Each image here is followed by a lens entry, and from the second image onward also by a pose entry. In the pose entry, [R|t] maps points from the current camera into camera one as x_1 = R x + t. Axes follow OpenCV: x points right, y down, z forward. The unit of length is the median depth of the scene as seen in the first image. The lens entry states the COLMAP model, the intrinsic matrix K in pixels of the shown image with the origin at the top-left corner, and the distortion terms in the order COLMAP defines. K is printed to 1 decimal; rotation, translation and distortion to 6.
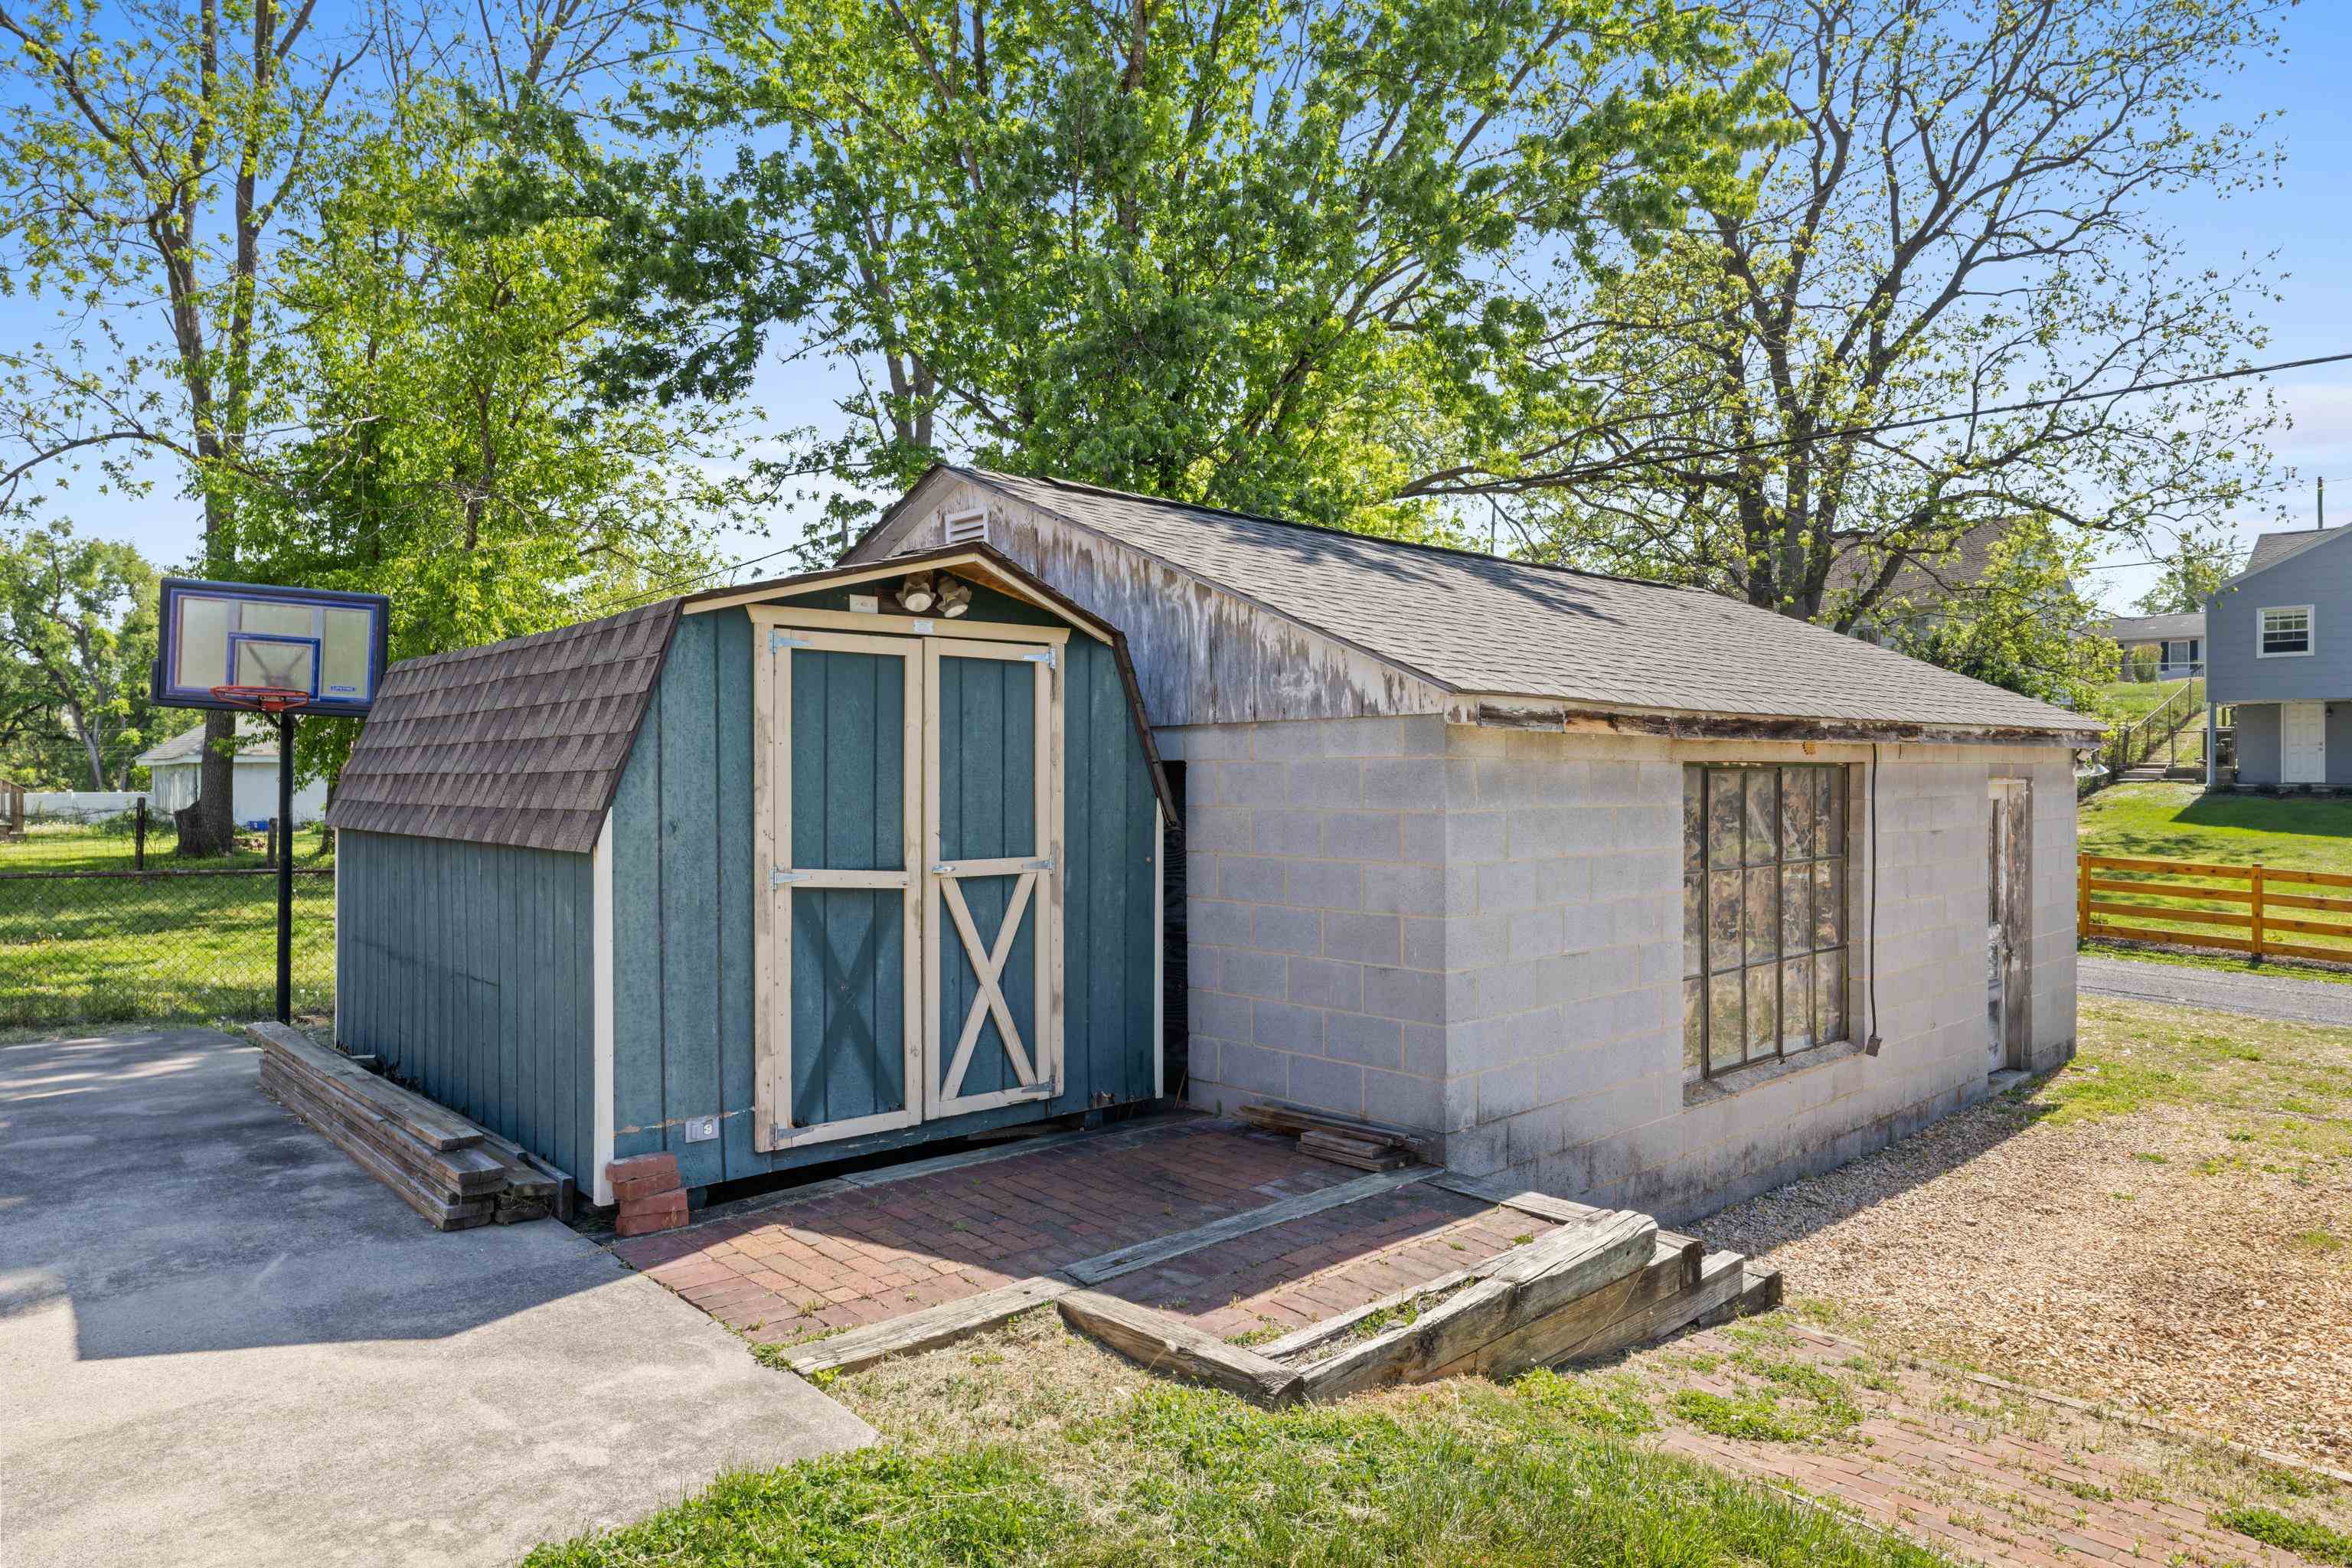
lens RADIAL K [[1443.4, 0, 1176.0], [0, 1443.4, 784.0], [0, 0, 1]] dist [-0.005896, -0.000520]
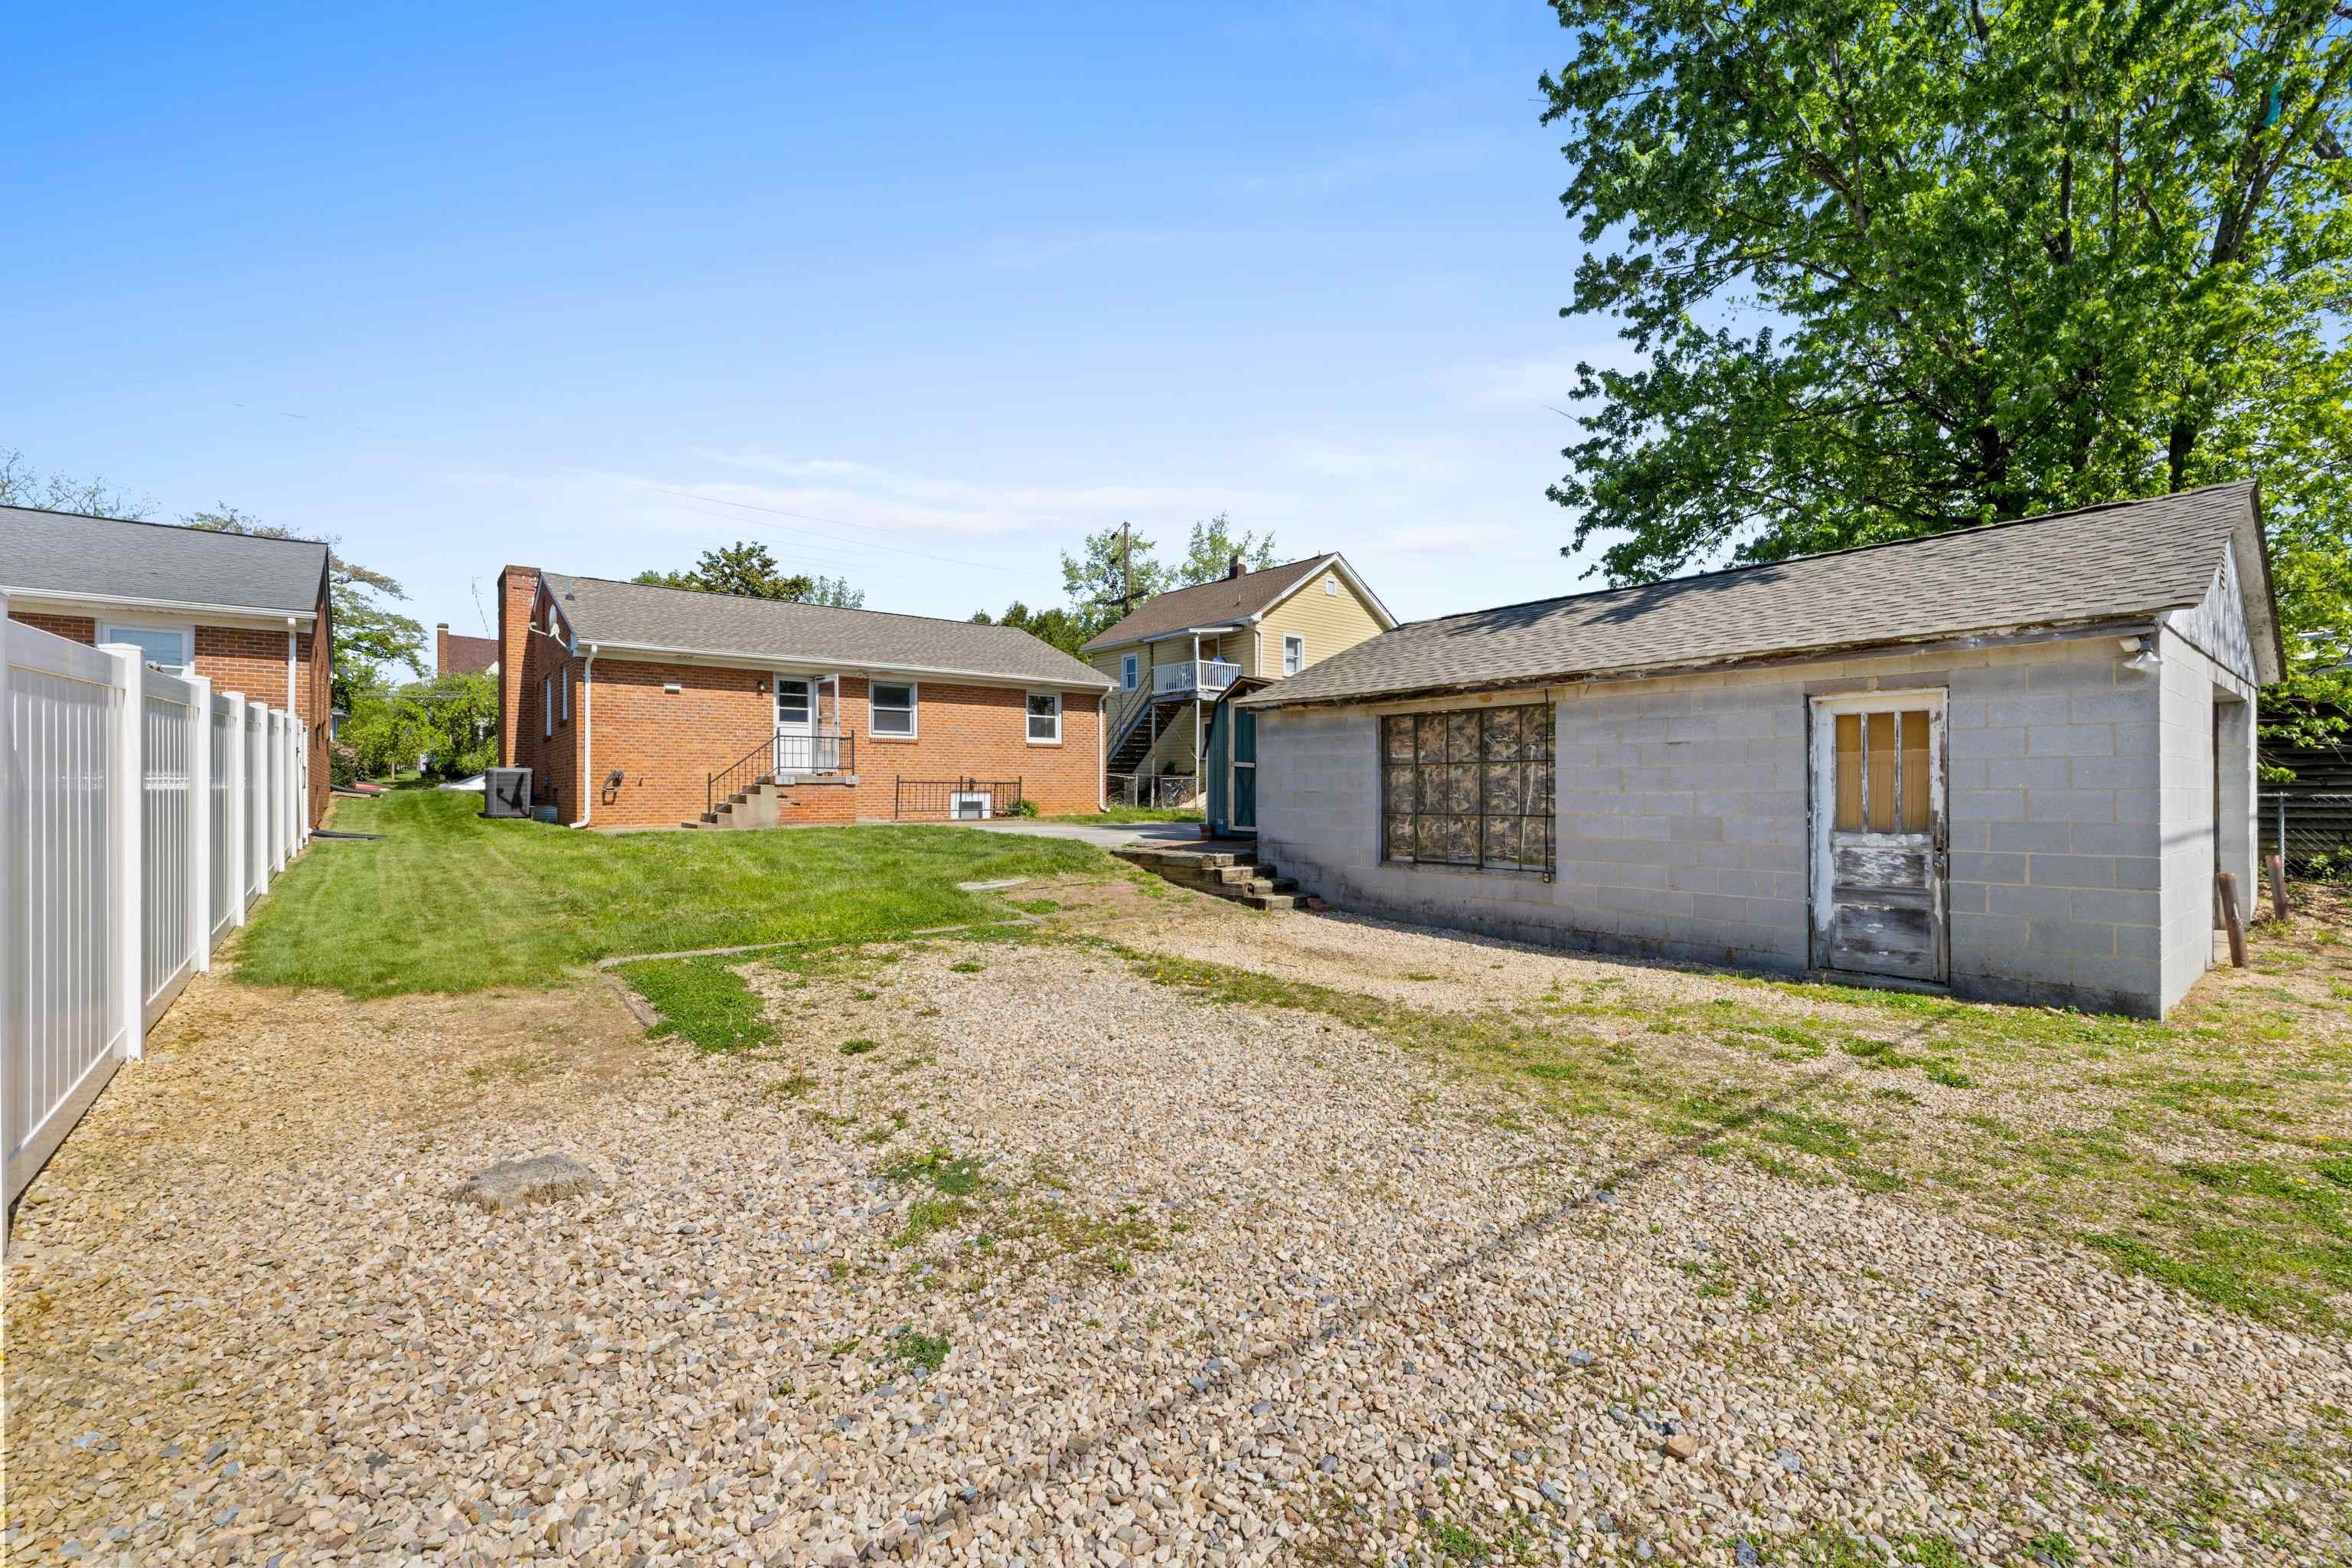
lens RADIAL K [[993.8, 0, 1176.0], [0, 993.8, 784.0], [0, 0, 1]] dist [0.001675, 0.000372]
pose [[-0.078583, -0.004902, -0.996896, 1.610418], [-0.007304, 0.999964, -0.004341, 0.084950], [0.996881, 0.006940, -0.078616, 0.670964]]
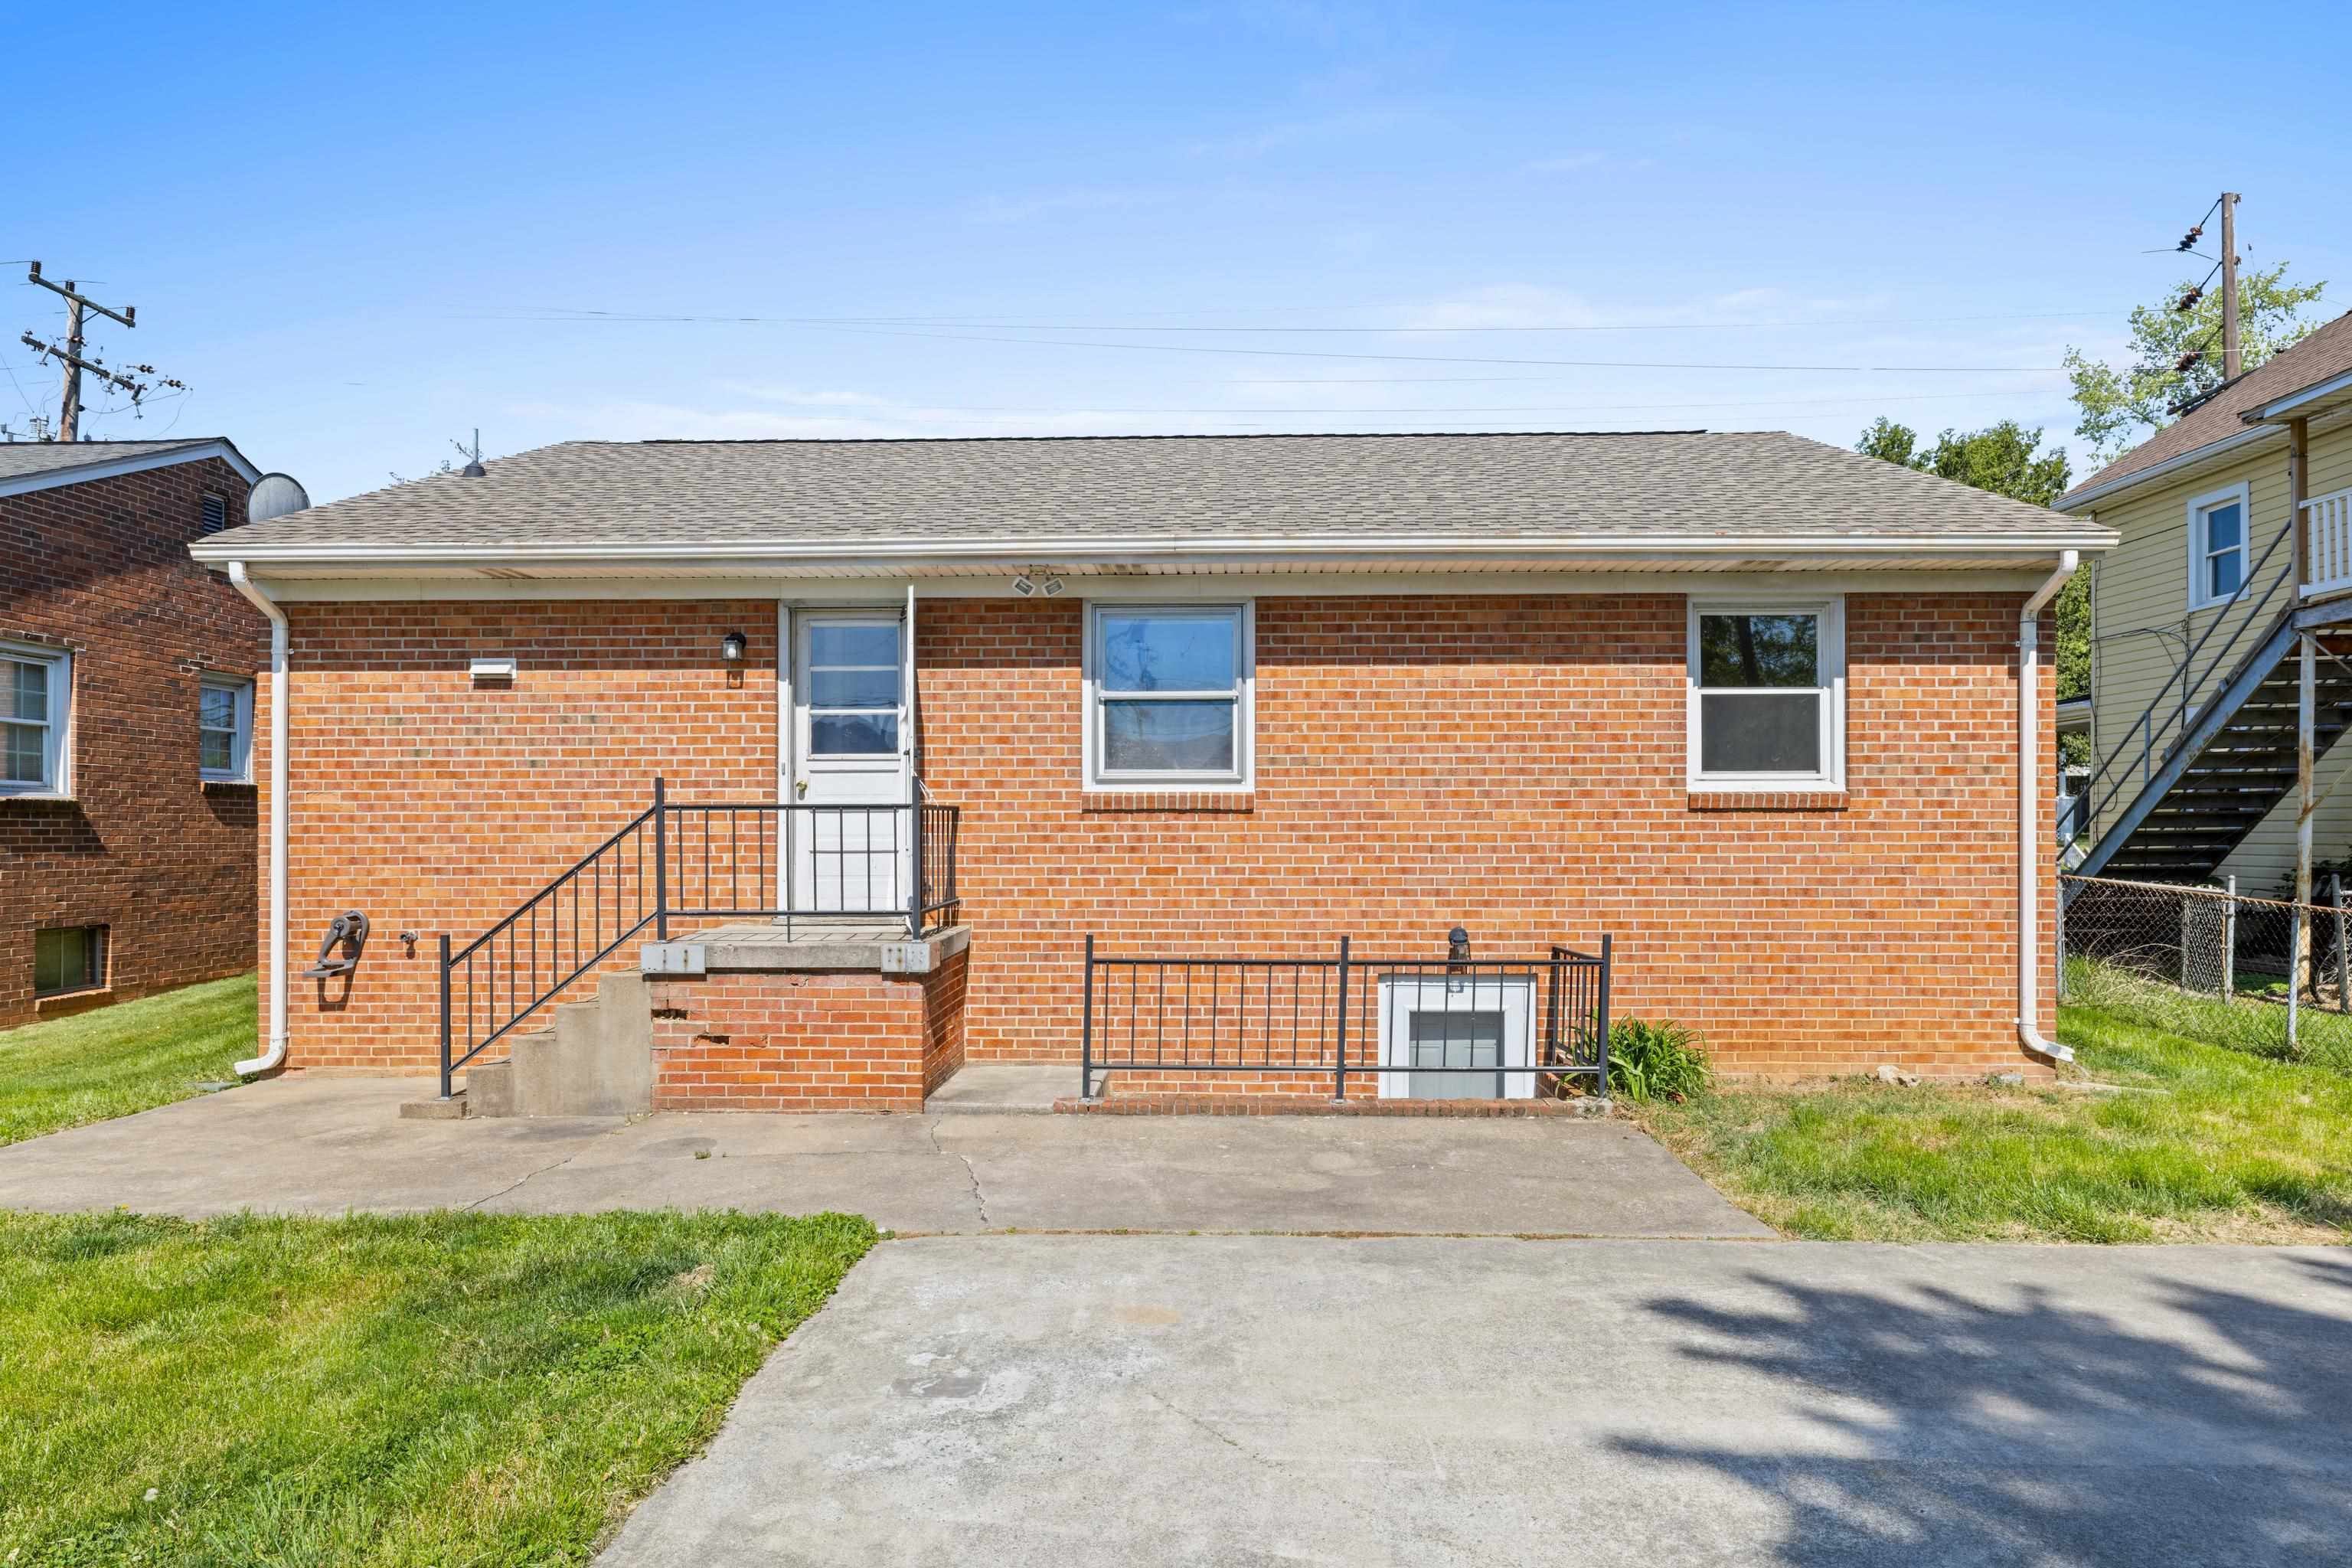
lens RADIAL K [[1402.5, 0, 1174.0], [0, 1402.5, 830.0], [0, 0, 1]] dist [-0.006654, 0.002099]
pose [[-0.709736, 0.002610, -0.704463, -0.232951], [-0.003413, 0.999969, 0.007143, -0.024859], [0.704460, 0.007474, -0.709704, 0.494809]]
